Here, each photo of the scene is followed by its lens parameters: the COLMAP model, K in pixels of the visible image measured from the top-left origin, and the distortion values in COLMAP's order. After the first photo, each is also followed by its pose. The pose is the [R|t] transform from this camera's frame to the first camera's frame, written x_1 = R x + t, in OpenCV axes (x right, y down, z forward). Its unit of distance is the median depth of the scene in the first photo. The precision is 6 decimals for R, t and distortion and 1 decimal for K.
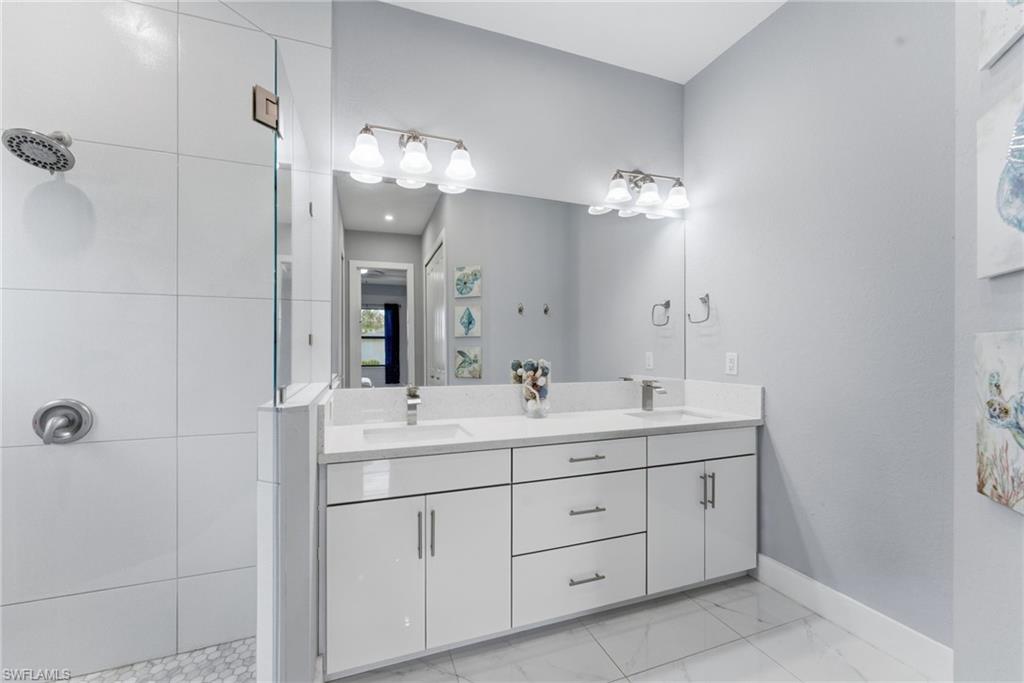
lens RADIAL K [[419.0, 0, 512.0], [0, 419.0, 341.5], [0, 0, 1]] dist [0.000880, 0.000265]
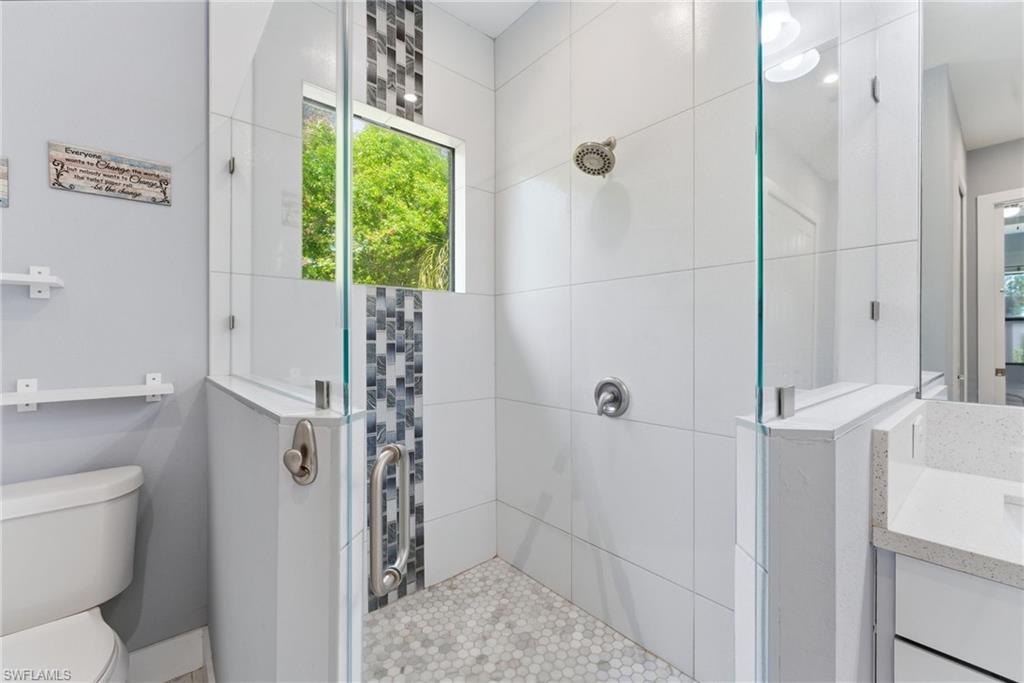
lens RADIAL K [[417.2, 0, 509.5], [0, 417.2, 344.0], [0, 0, 1]] dist [-0.000151, 0.000095]
pose [[0.346040, 0.008036, -0.938185, -0.103917], [0.018271, 0.999716, 0.015302, 0.023642], [0.938042, -0.022436, 0.345795, 0.305375]]
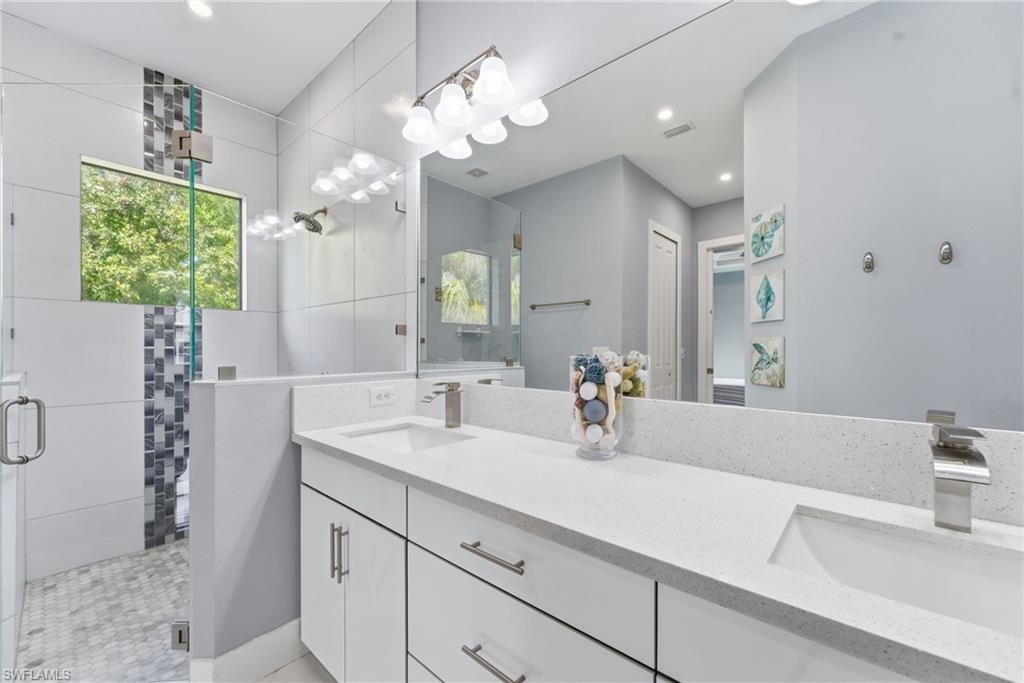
lens RADIAL K [[410.5, 0, 508.5], [0, 410.5, 352.6], [0, 0, 1]] dist [0.001918, 0.000199]
pose [[0.474394, 0.009166, -0.880265, 0.525308], [0.015839, 0.999695, 0.018945, 0.036370], [0.880170, -0.022930, 0.474104, 0.713964]]
